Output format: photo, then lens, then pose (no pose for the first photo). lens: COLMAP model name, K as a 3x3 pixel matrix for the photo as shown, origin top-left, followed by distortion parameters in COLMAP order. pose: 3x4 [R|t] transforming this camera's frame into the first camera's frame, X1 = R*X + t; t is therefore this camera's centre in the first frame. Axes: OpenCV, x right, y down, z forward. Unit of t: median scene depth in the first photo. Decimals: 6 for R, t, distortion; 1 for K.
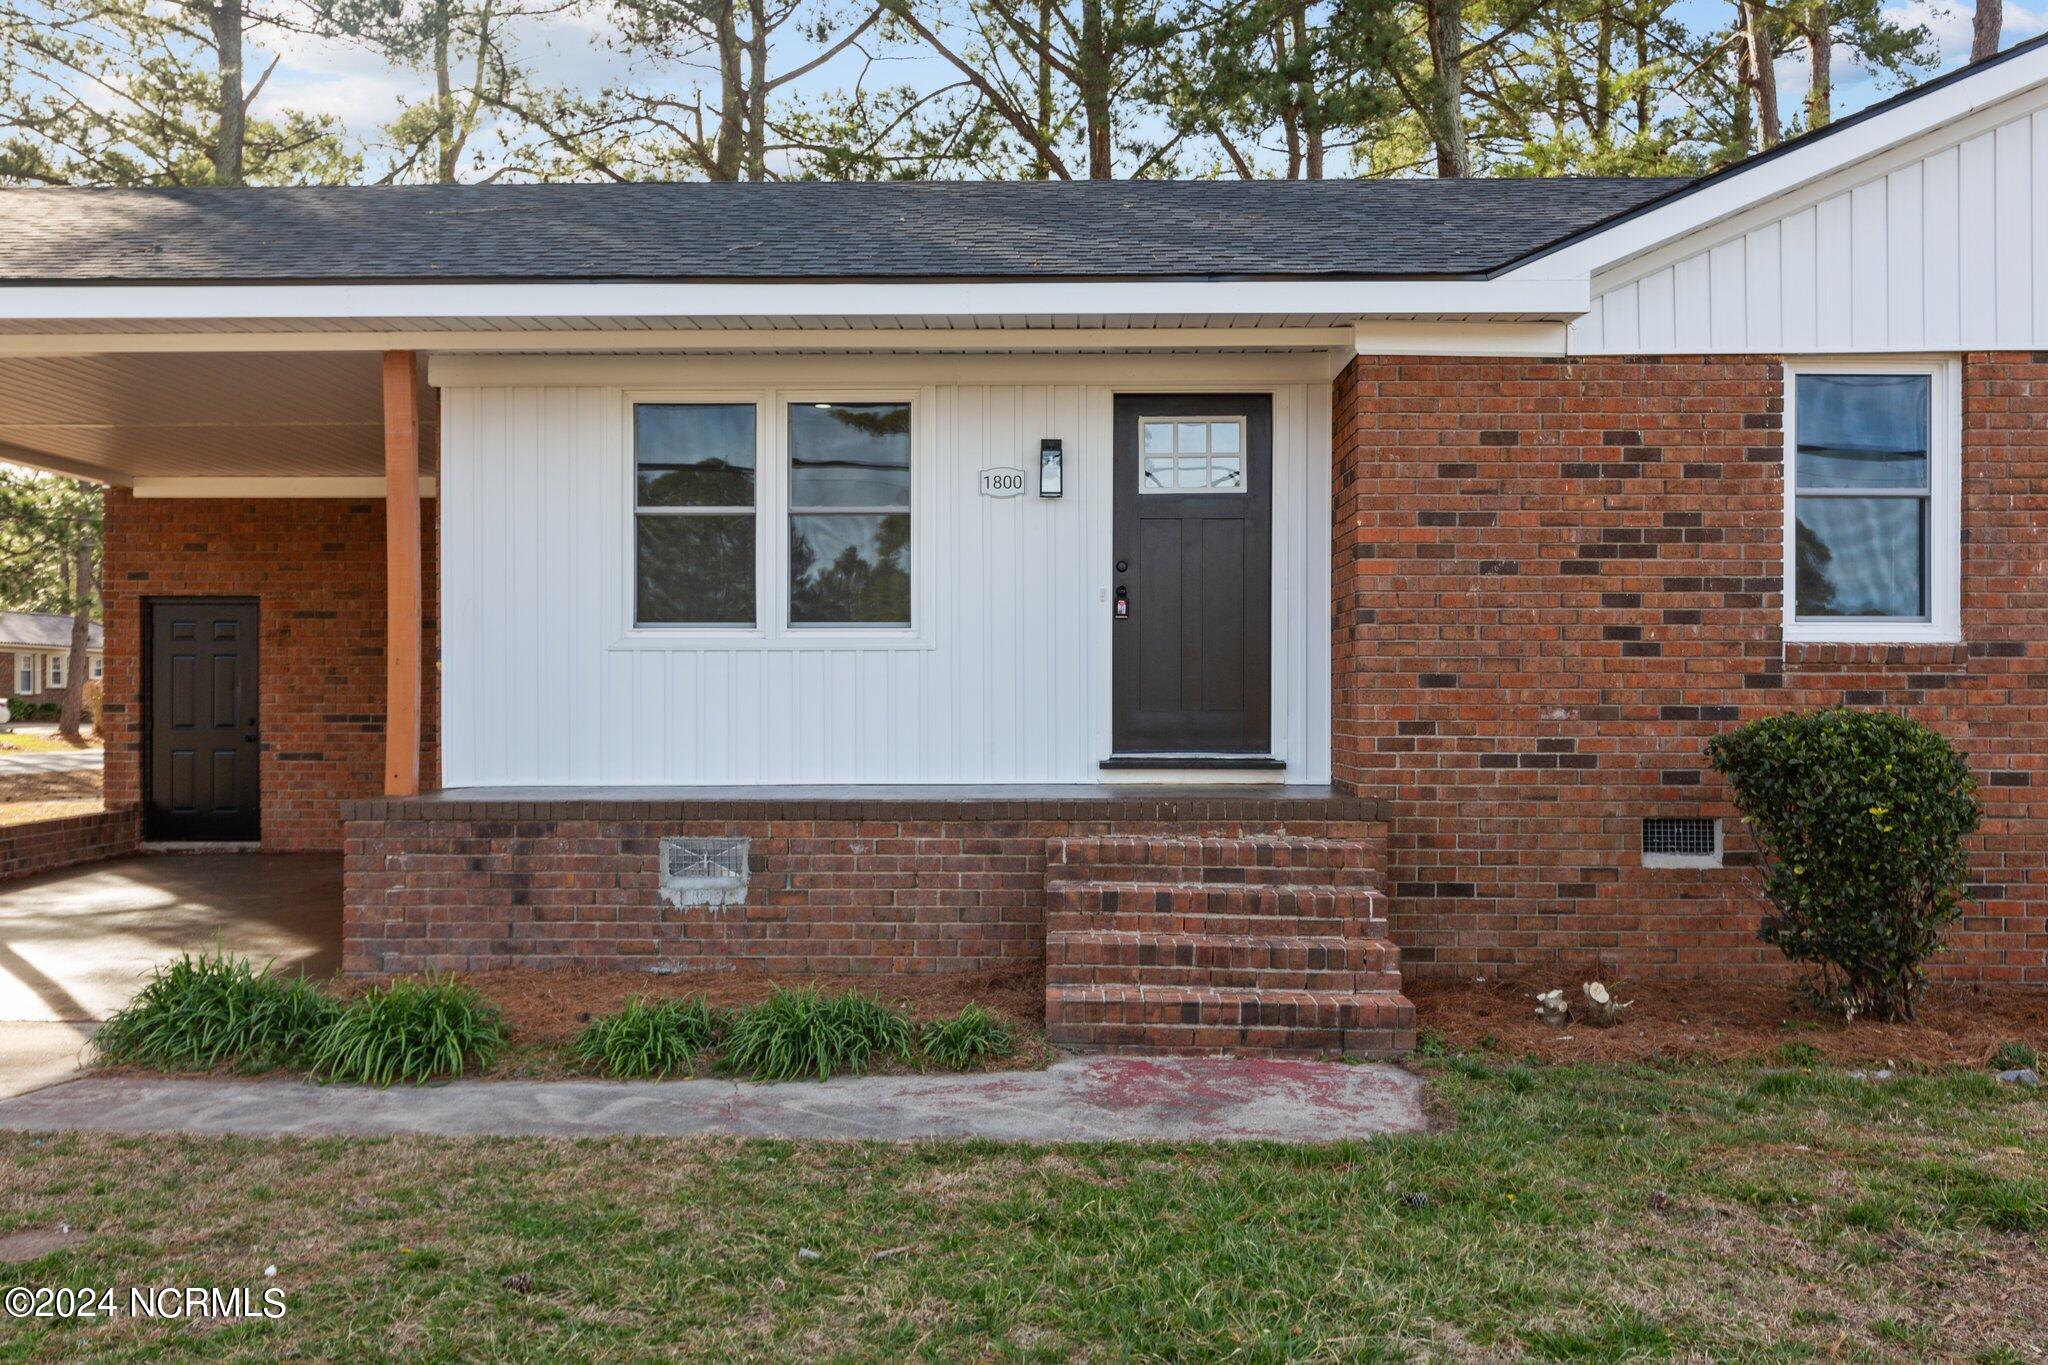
lens RADIAL K [[1441.1, 0, 1024.9], [0, 1441.1, 689.0], [0, 0, 1]] dist [-0.006831, 0.000106]
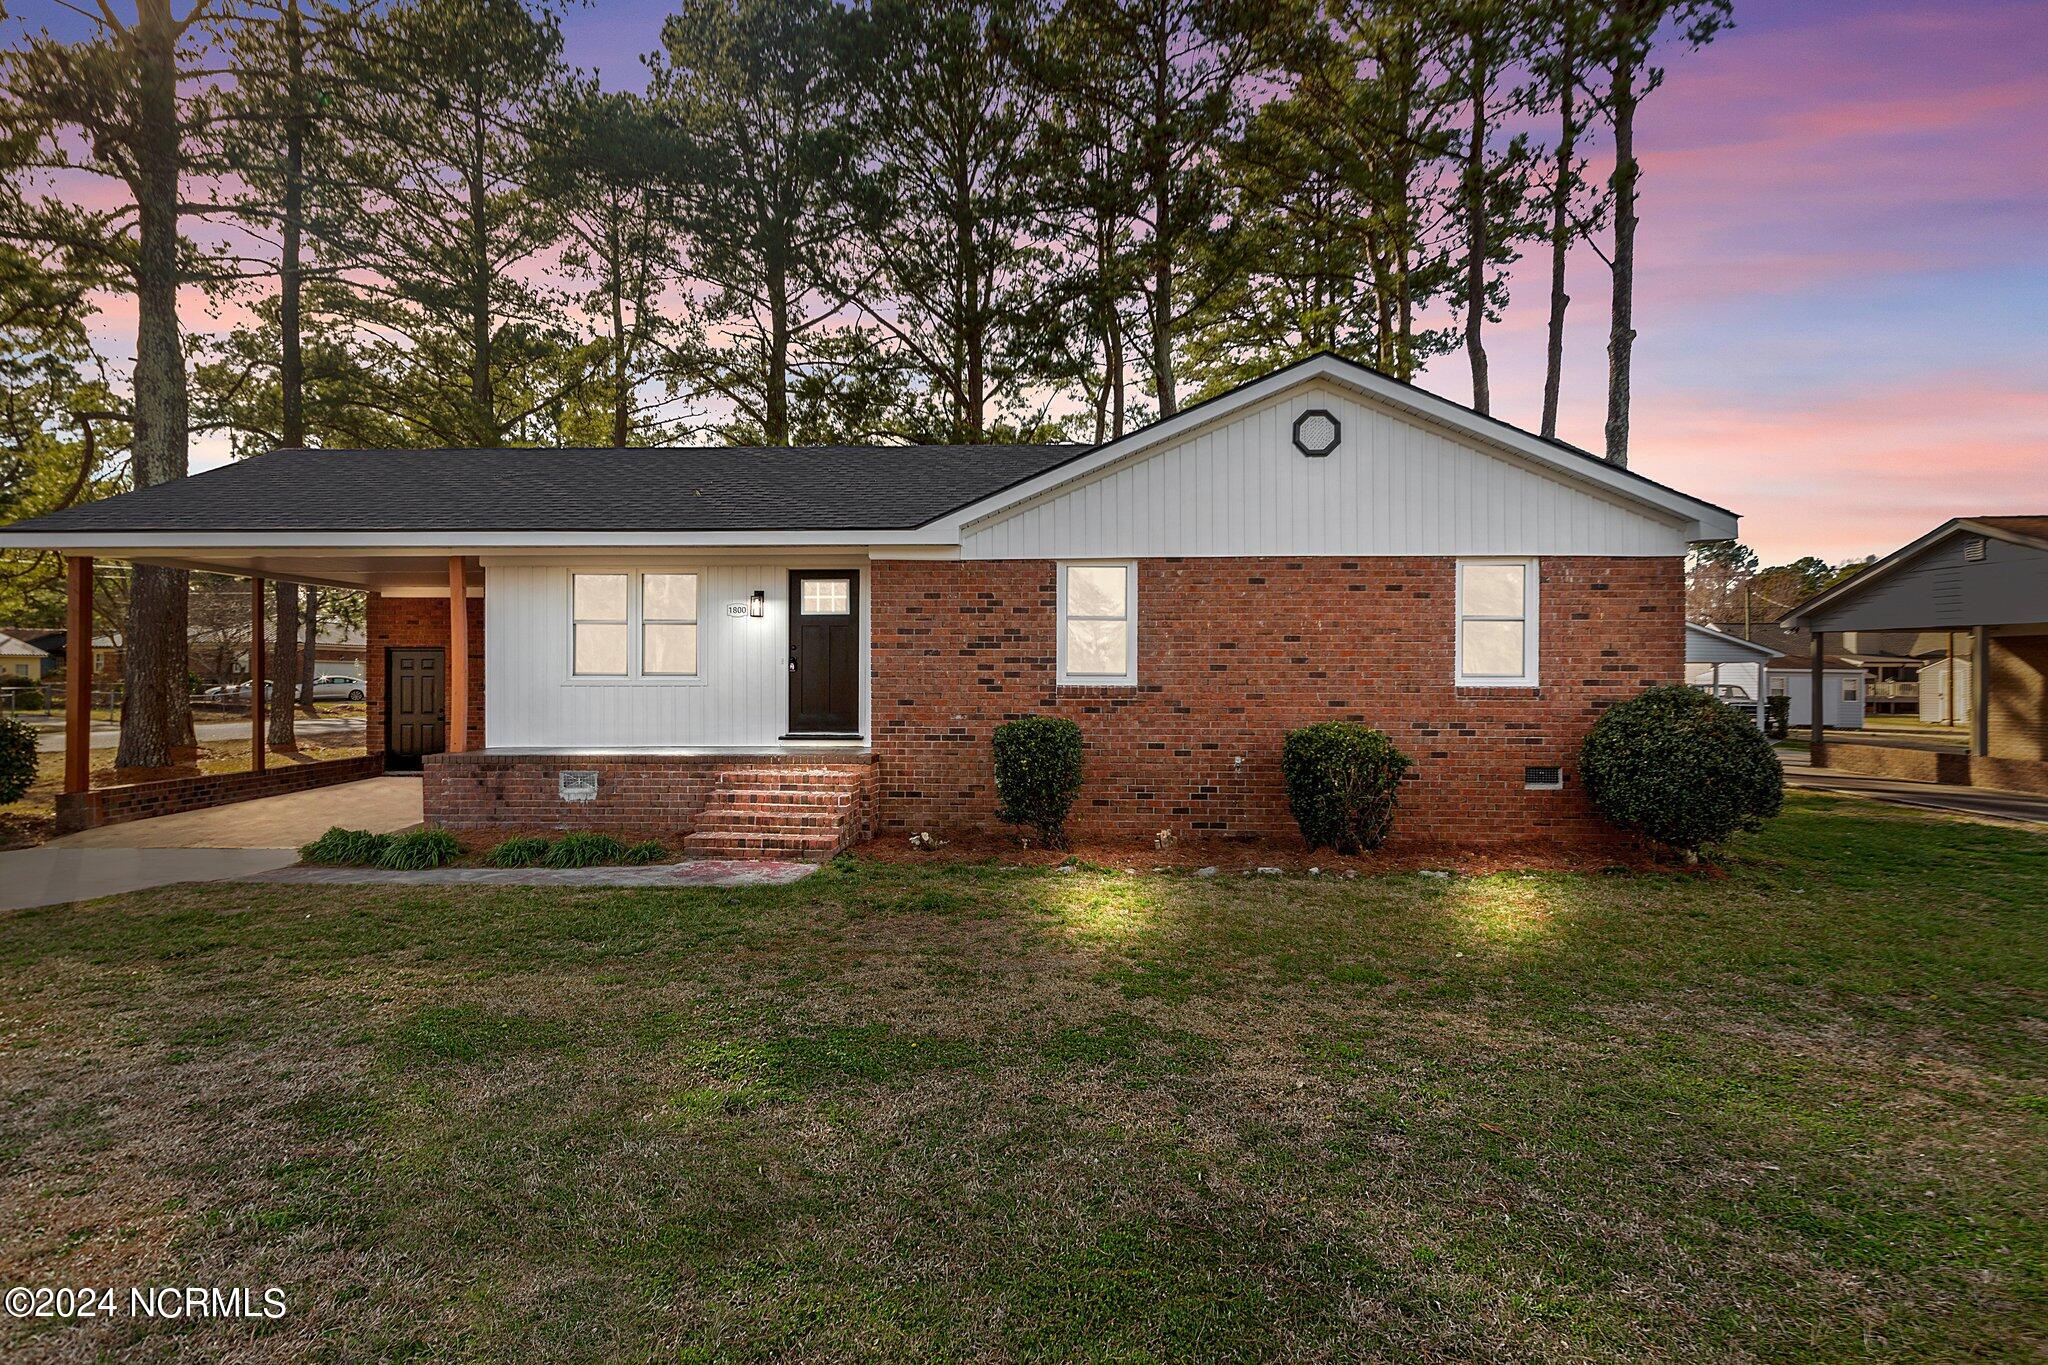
lens RADIAL K [[921.1, 0, 1022.4], [0, 921.1, 668.2], [0, 0, 1]] dist [0.008910, -0.000271]
pose [[0.999862, 0.000126, -0.016611, 0.497470], [-0.000180, 0.999995, -0.003252, -0.055225], [0.016610, 0.003254, 0.999857, -0.454795]]
